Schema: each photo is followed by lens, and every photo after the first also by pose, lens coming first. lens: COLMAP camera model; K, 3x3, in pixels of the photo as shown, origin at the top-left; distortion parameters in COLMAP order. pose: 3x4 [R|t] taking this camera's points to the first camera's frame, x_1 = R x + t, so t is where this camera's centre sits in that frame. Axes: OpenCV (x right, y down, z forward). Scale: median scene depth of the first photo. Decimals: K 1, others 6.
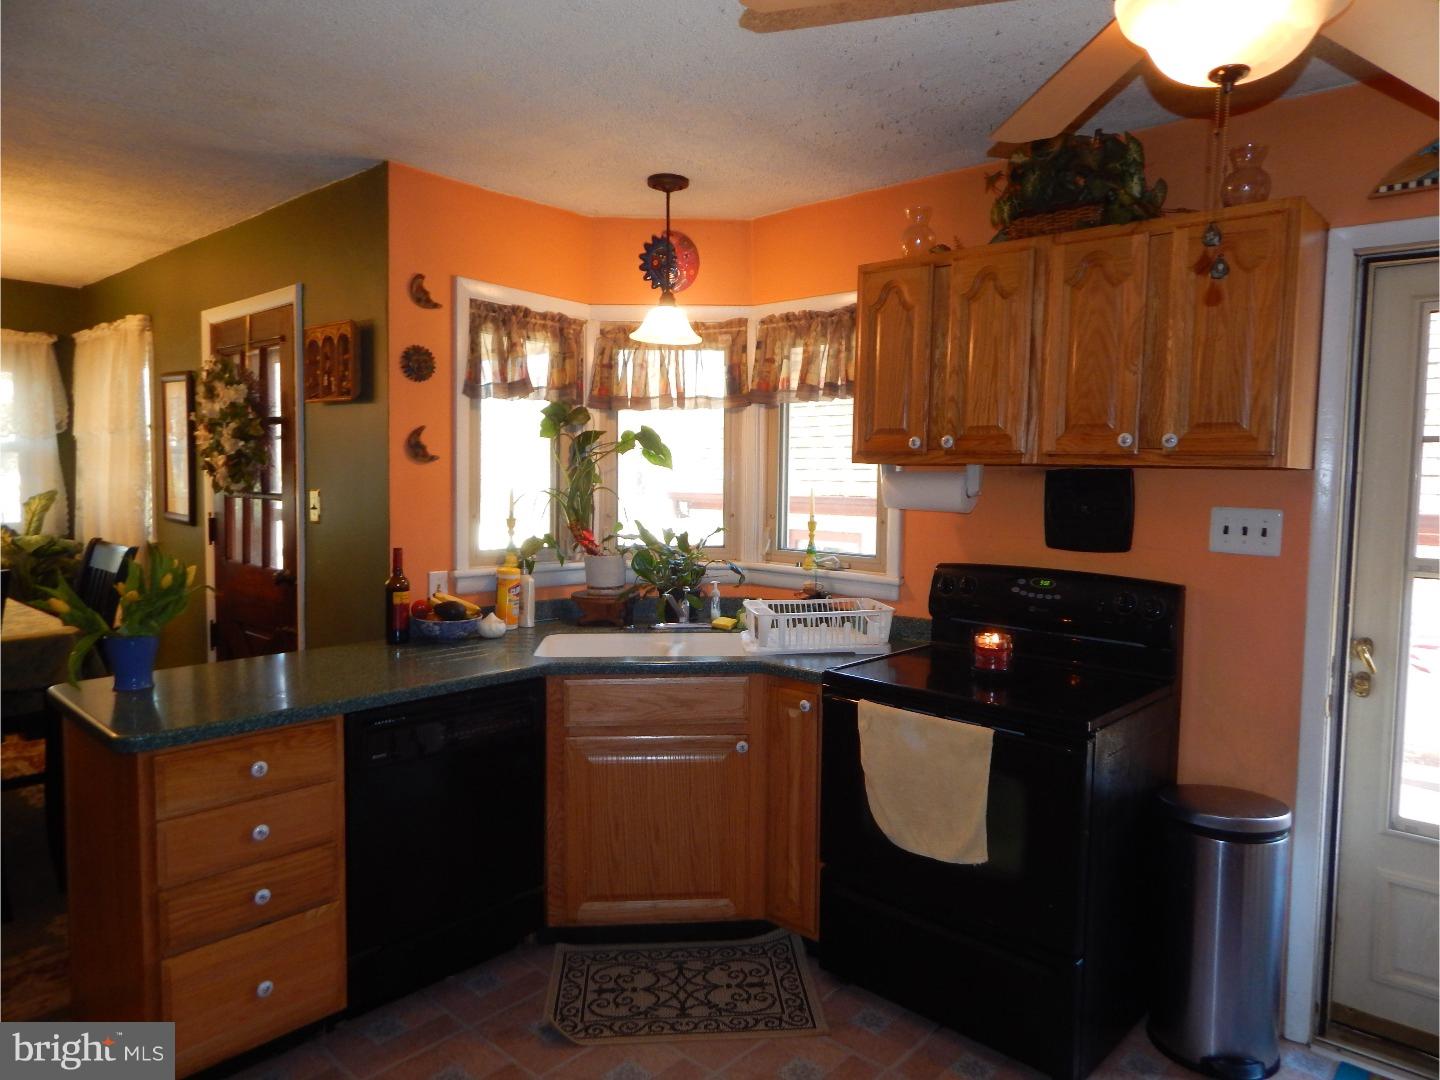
lens RADIAL K [[941.9, 0, 721.9], [0, 941.9, 533.4], [0, 0, 1]] dist [-0.003302, -0.001169]
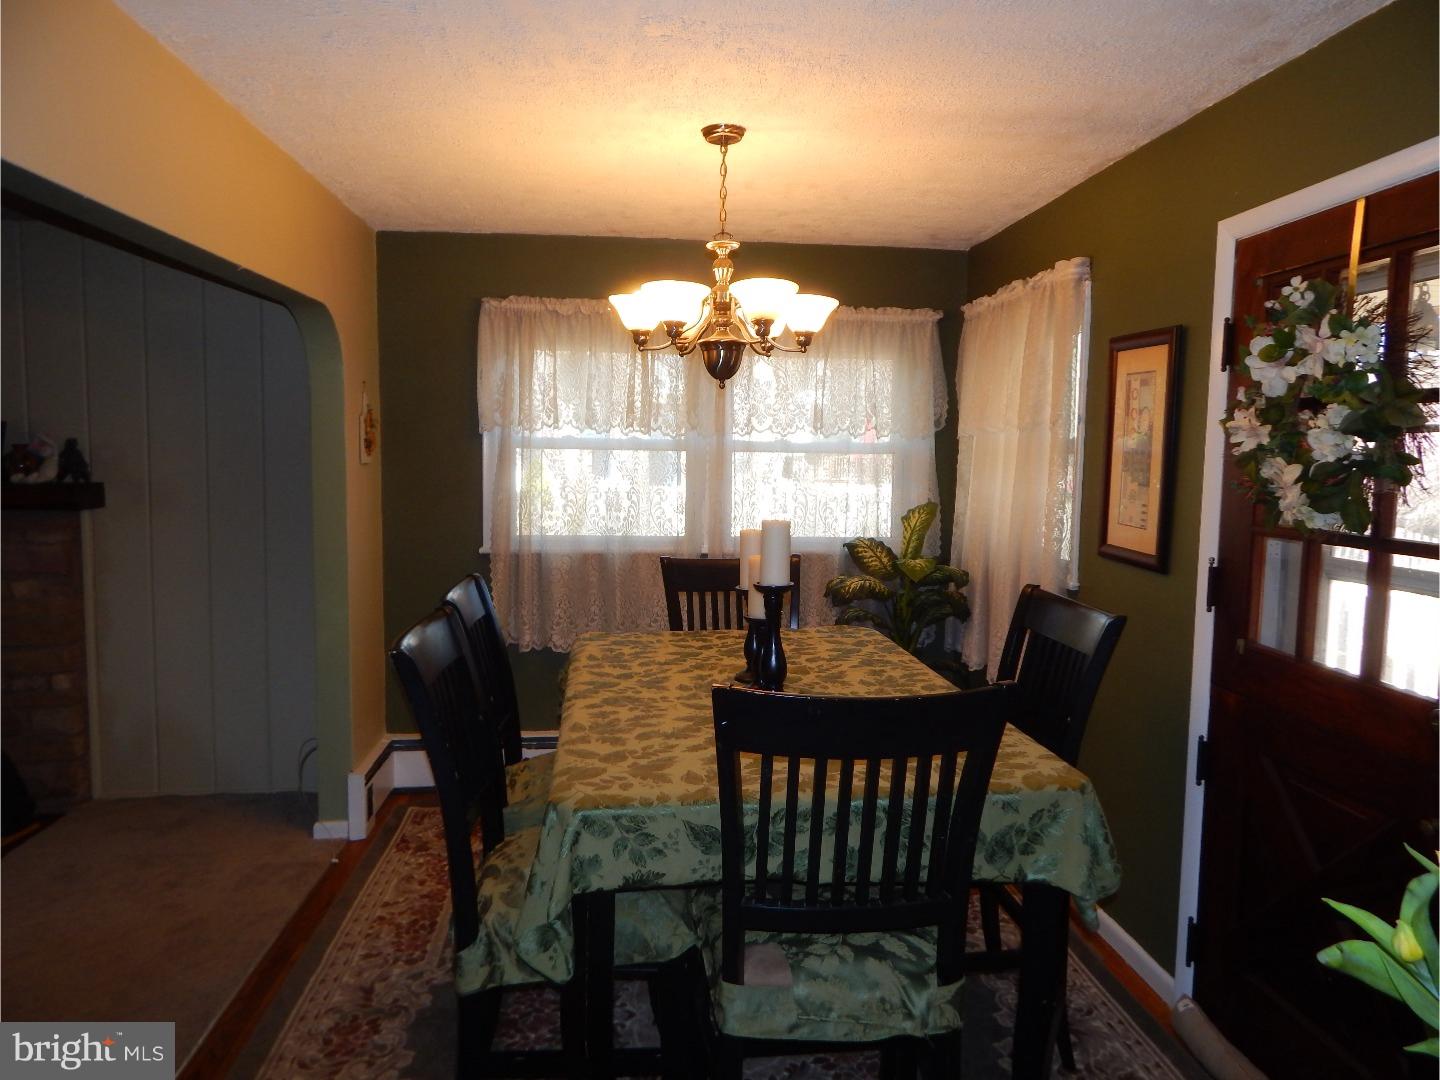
lens RADIAL K [[941.9, 0, 719.8], [0, 941.9, 537.0], [0, 0, 1]] dist [-0.003302, -0.001169]
pose [[0.736093, 0.053520, -0.674761, -0.306400], [-0.044079, 0.998543, 0.031116, -0.034110], [0.675443, 0.006839, 0.737380, 0.286319]]
